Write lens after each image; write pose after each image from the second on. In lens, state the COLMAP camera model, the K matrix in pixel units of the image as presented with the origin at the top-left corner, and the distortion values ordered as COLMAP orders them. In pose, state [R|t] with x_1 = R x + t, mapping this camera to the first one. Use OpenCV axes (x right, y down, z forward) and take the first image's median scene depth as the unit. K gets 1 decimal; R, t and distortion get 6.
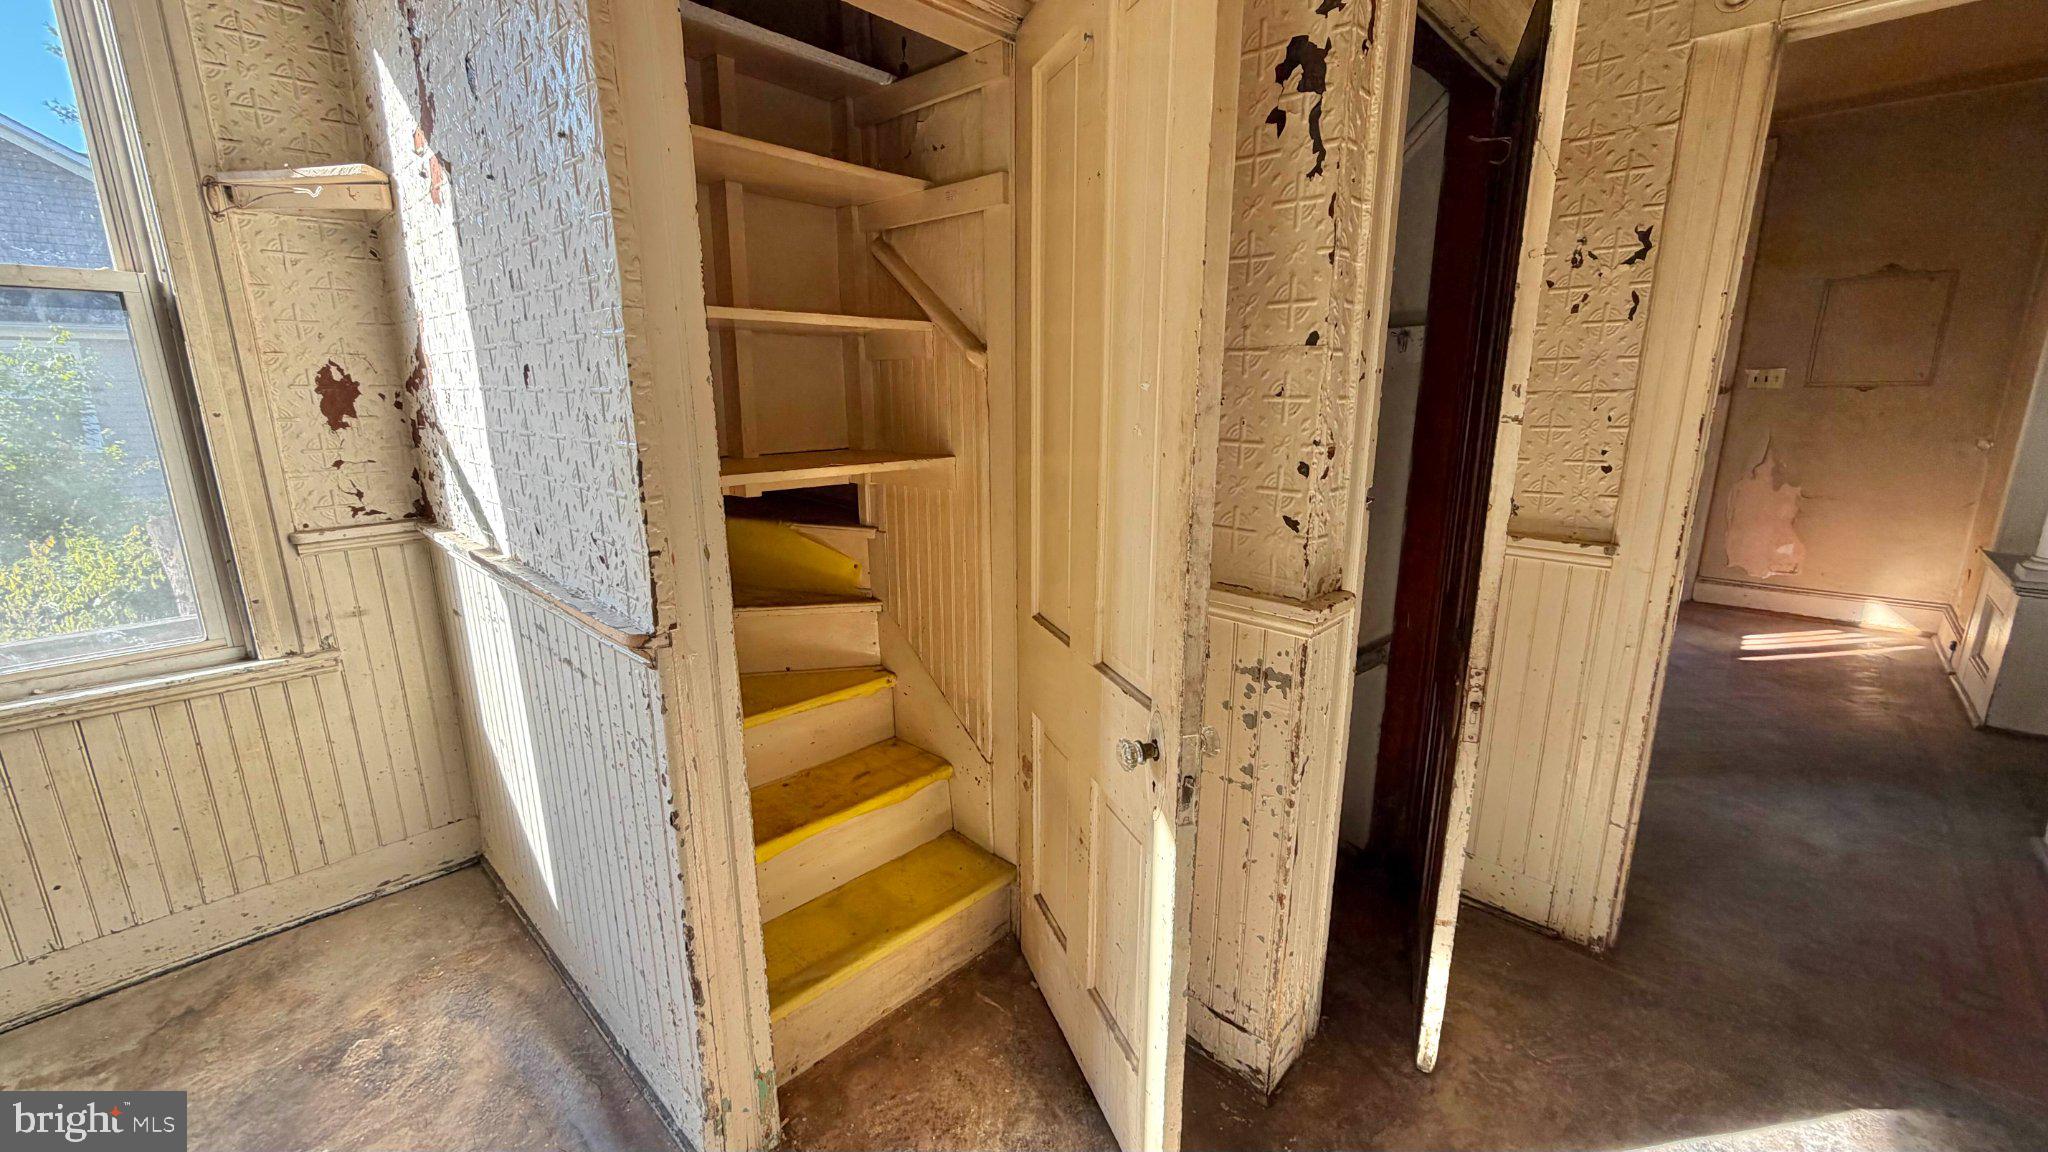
lens RADIAL K [[815.8, 0, 1018.9], [0, 815.8, 583.1], [0, 0, 1]] dist [-0.001944, 0.000684]
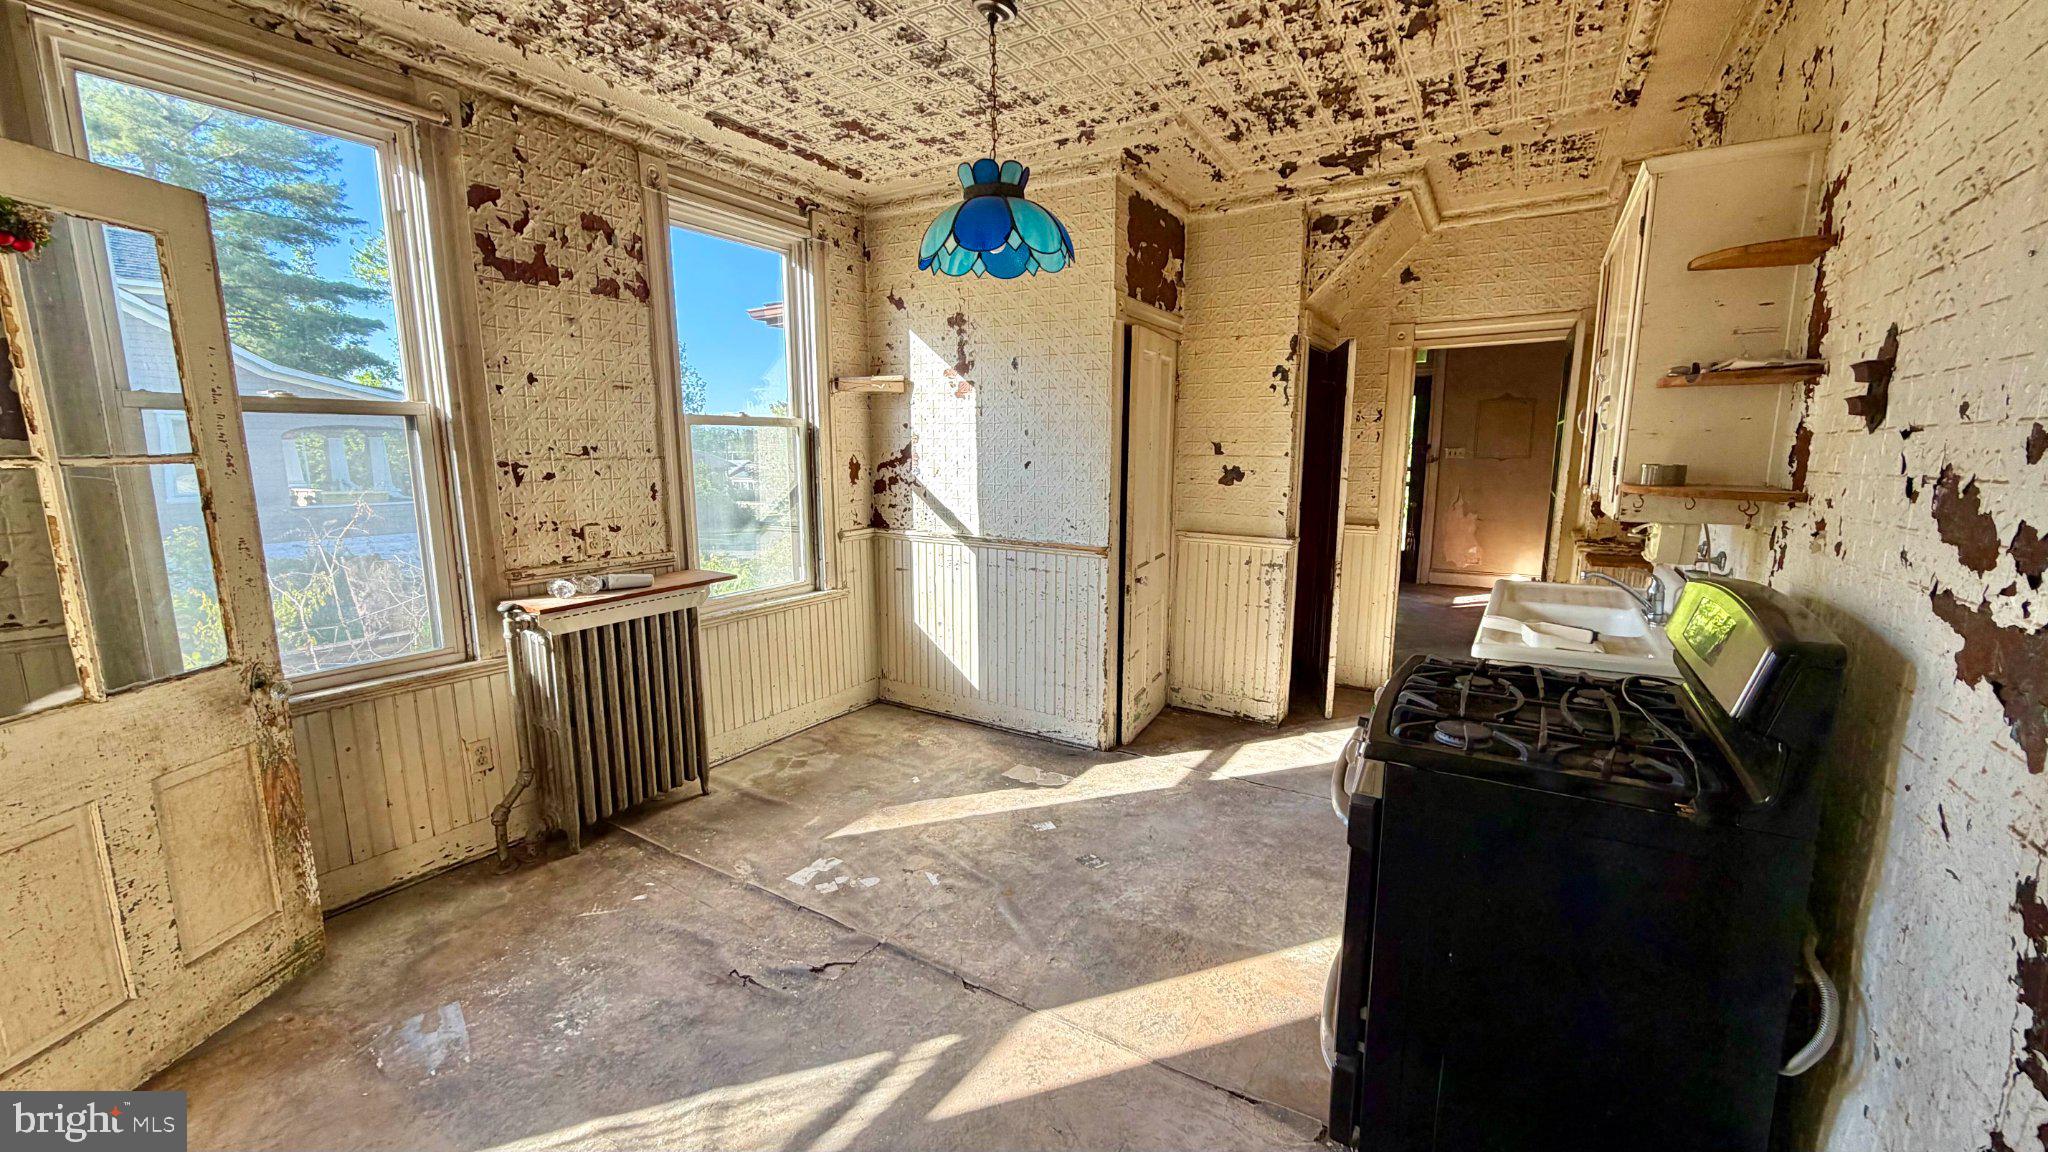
lens RADIAL K [[815.8, 0, 1011.8], [0, 815.8, 579.8], [0, 0, 1]] dist [-0.001944, 0.000684]
pose [[0.981407, -0.028427, 0.189821, -0.894188], [0.042489, 0.996612, -0.070425, 0.251735], [-0.187176, 0.077180, 0.979290, -1.281255]]
